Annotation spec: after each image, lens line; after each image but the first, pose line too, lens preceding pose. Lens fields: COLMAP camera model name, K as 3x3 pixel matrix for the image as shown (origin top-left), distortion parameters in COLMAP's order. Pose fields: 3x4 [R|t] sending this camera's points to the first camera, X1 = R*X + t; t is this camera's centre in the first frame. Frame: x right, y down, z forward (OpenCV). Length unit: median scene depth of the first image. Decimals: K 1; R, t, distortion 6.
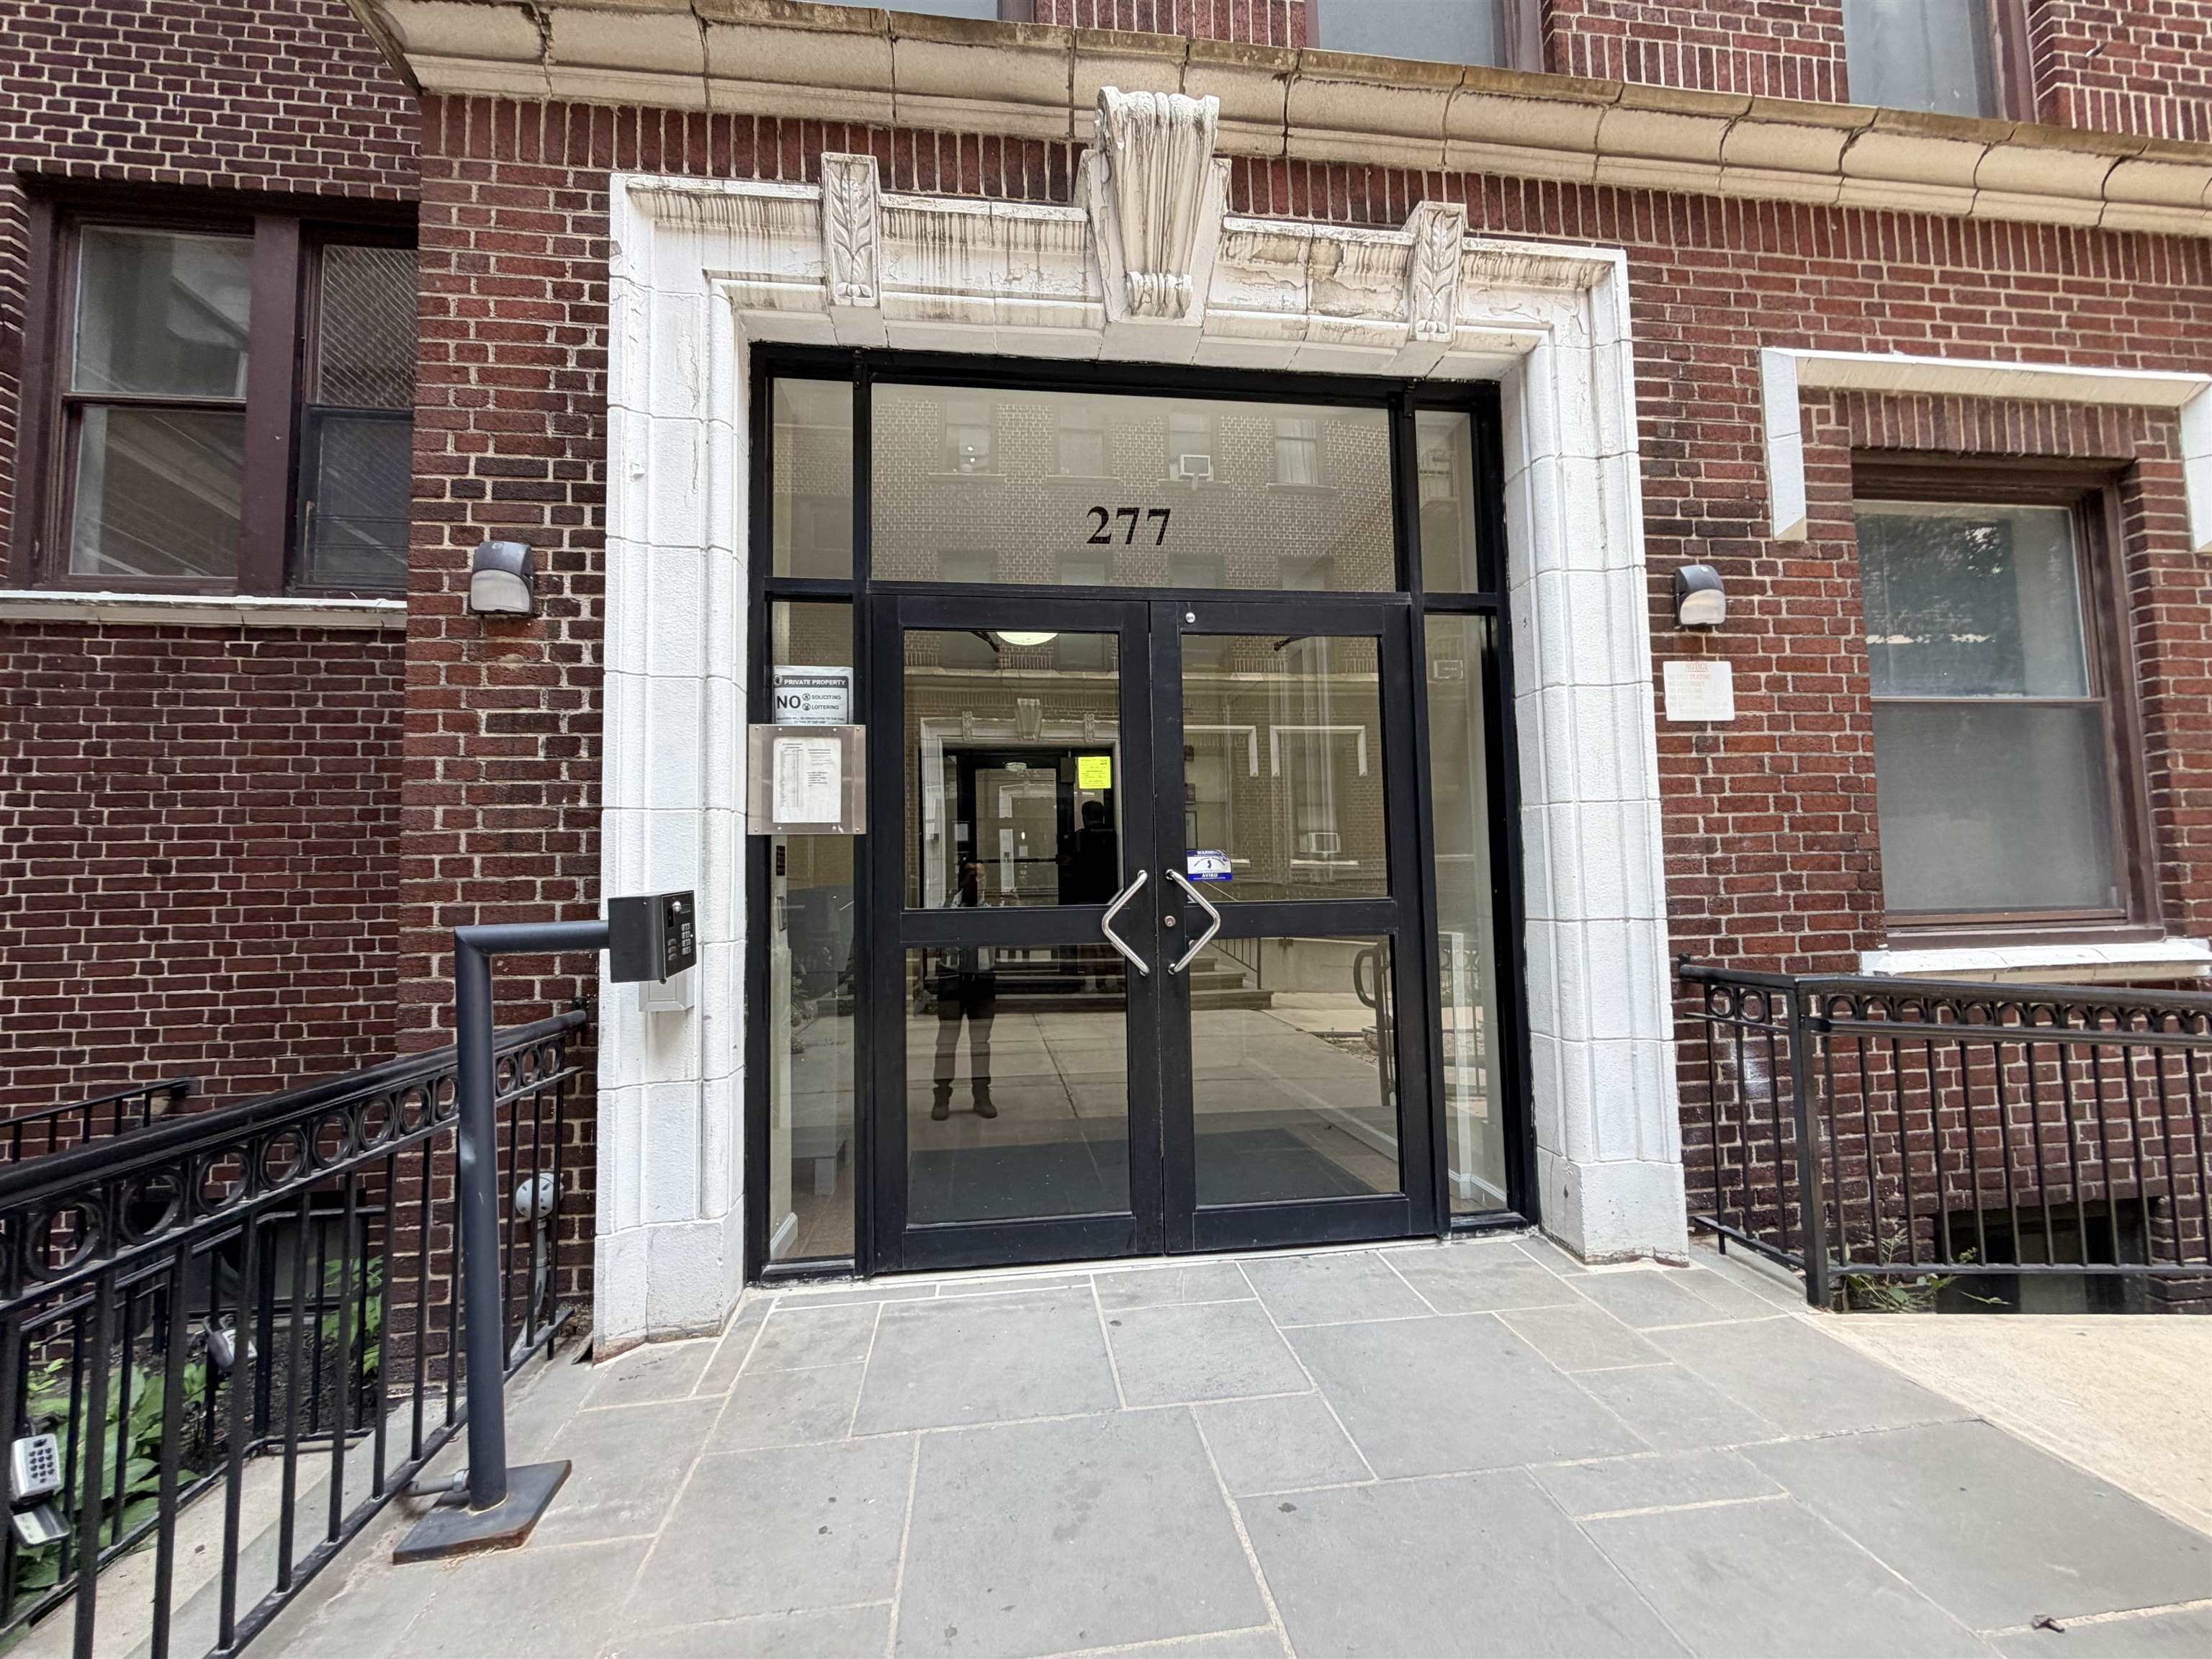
lens RADIAL K [[885.2, 0, 1099.6], [0, 885.2, 827.7], [0, 0, 1]] dist [0.001504, -0.000362]
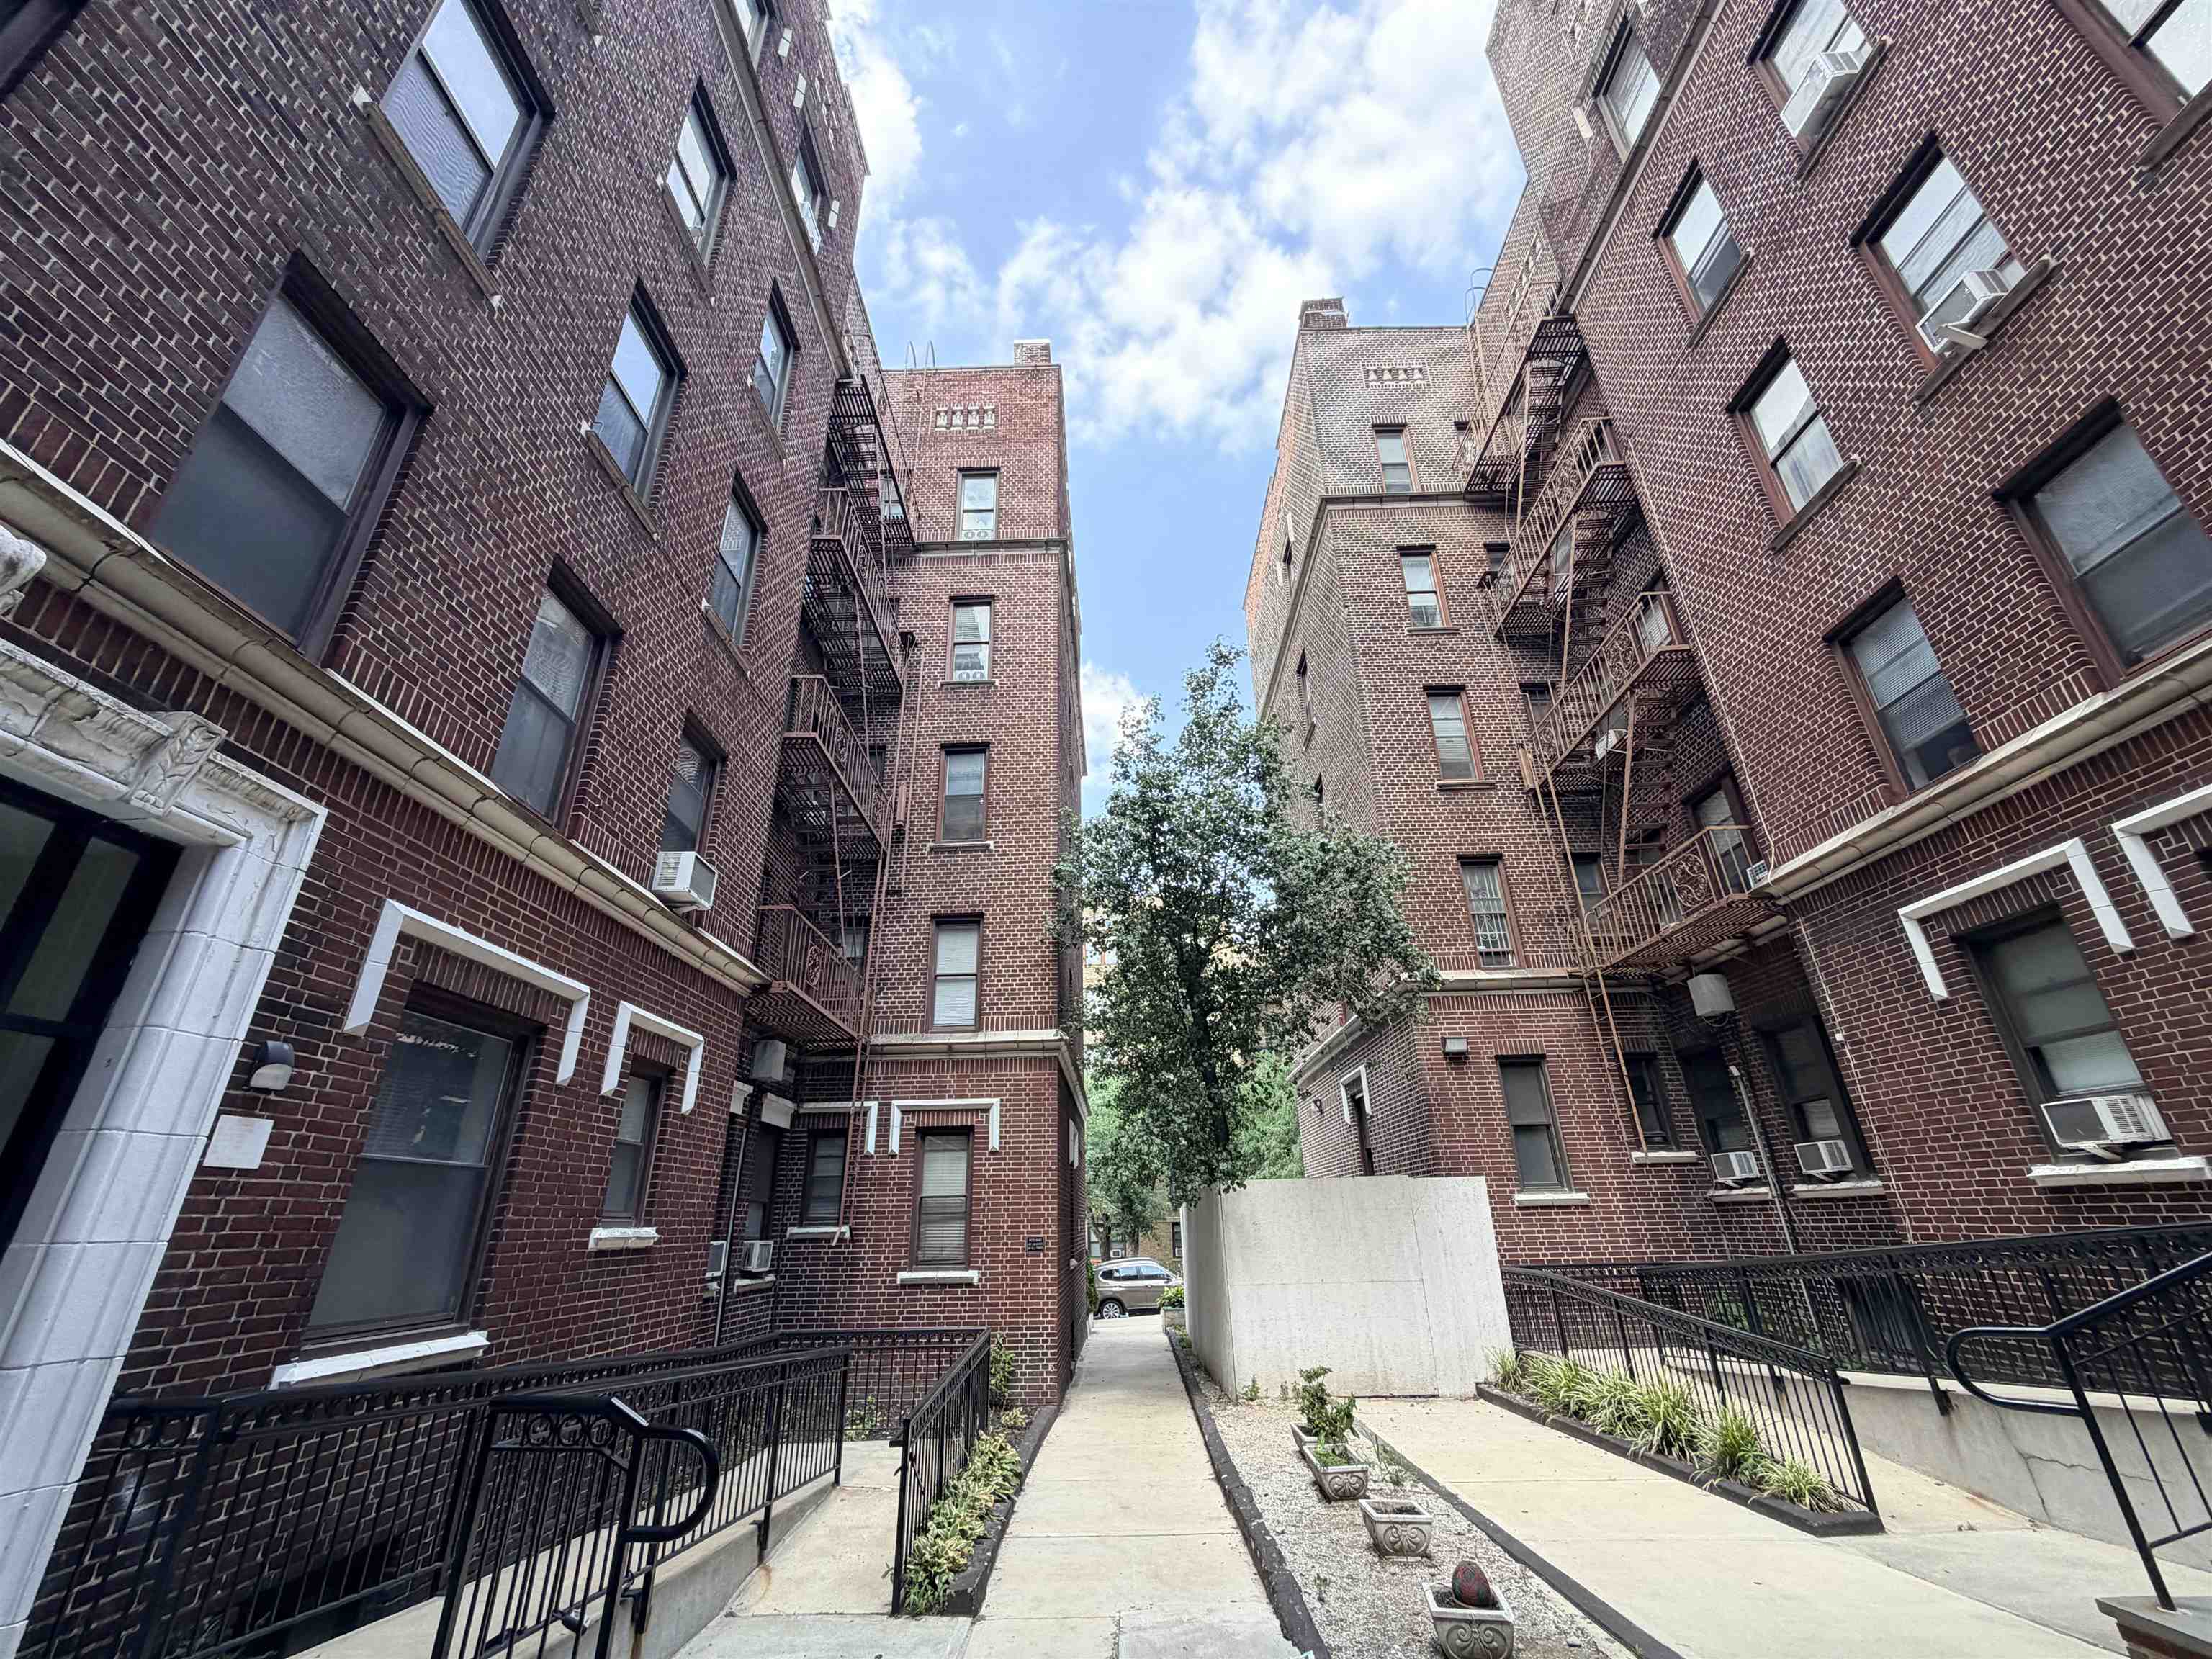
lens RADIAL K [[885.2, 0, 1099.0], [0, 885.2, 828.9], [0, 0, 1]] dist [0.001504, -0.000362]
pose [[0.158323, 0.419313, 0.893930, -0.428543], [-0.047234, 0.907528, -0.417327, -0.086929], [-0.986257, 0.023849, 0.163488, -0.408161]]
